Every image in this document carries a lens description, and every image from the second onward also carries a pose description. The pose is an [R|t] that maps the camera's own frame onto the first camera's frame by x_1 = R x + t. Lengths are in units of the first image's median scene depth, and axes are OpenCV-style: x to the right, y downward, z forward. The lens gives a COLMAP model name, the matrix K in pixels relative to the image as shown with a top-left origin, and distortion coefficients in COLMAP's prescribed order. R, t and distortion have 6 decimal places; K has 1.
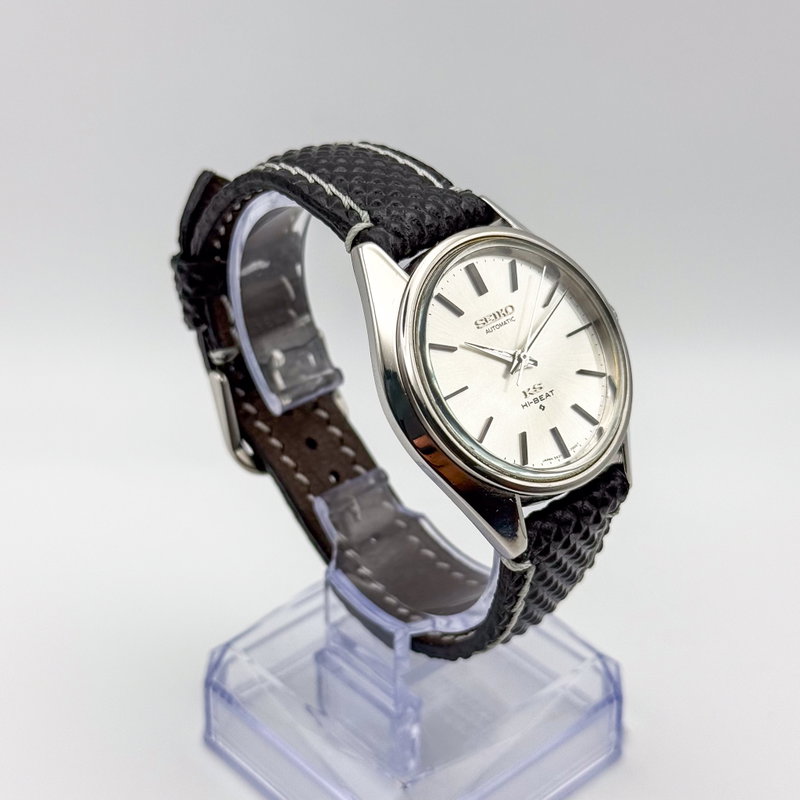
lens RADIAL K [[1623.9, 0, 400.0], [0, 1623.9, 400.0], [0, 0, 1]] dist [0.072648, 0.241328]
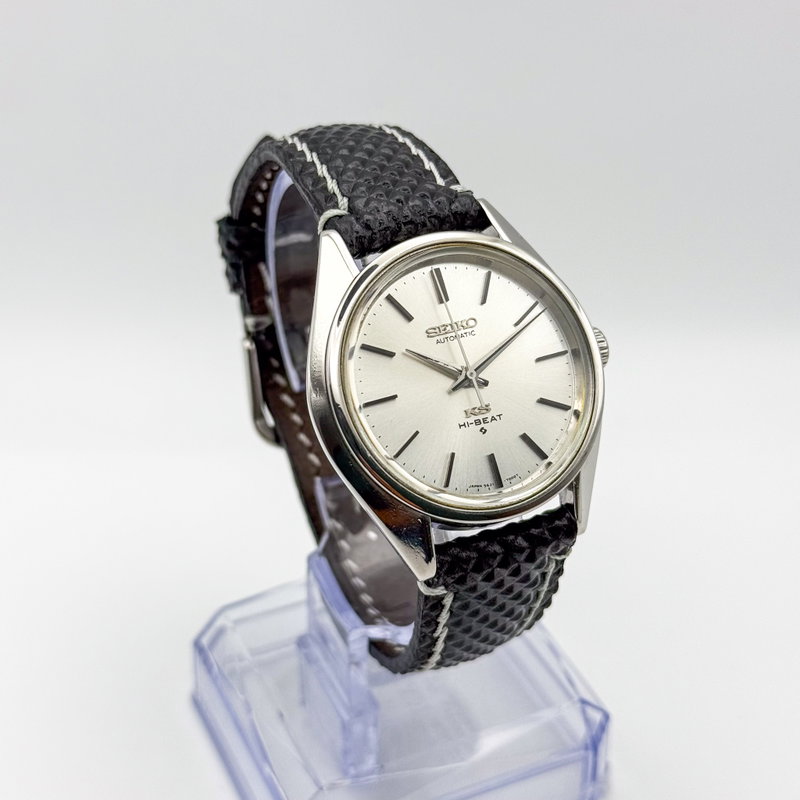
lens RADIAL K [[1623.9, 0, 400.0], [0, 1623.9, 400.0], [0, 0, 1]] dist [0.072648, 0.241328]
pose [[0.952733, 0.169709, -0.251991, 0.267004], [-0.163787, 0.985494, 0.044455, -0.045293], [0.255880, -0.001081, 0.966708, 0.073699]]
